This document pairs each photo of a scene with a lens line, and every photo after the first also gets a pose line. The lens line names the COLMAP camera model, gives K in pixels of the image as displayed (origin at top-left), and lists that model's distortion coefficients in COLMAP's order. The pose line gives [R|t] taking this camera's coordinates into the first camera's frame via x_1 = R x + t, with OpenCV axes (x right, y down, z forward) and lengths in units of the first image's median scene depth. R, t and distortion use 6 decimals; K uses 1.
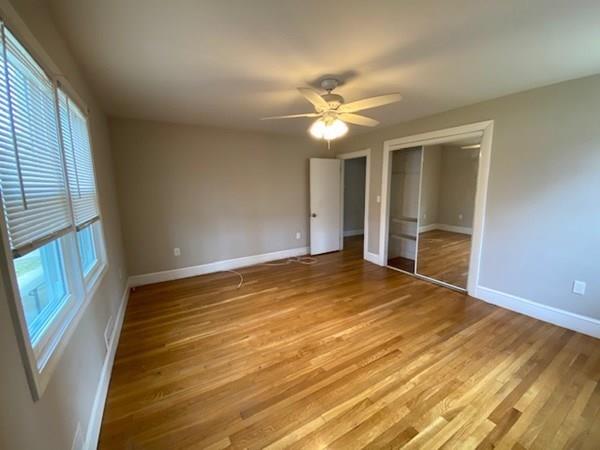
lens RADIAL K [[243.0, 0, 299.7], [0, 243.0, 220.9], [0, 0, 1]] dist [0.001306, -0.000367]
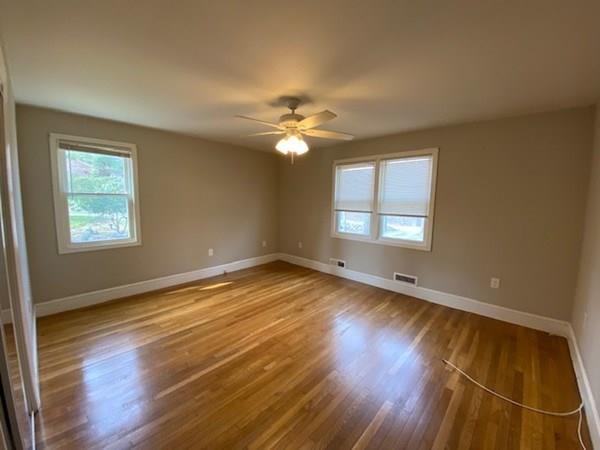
lens RADIAL K [[243.0, 0, 299.7], [0, 243.0, 220.9], [0, 0, 1]] dist [0.001306, -0.000367]
pose [[-0.957809, 0.028839, -0.285956, 0.410216], [-0.043666, 0.968801, 0.243961, -0.314681], [0.284070, 0.246155, -0.926667, 2.094184]]
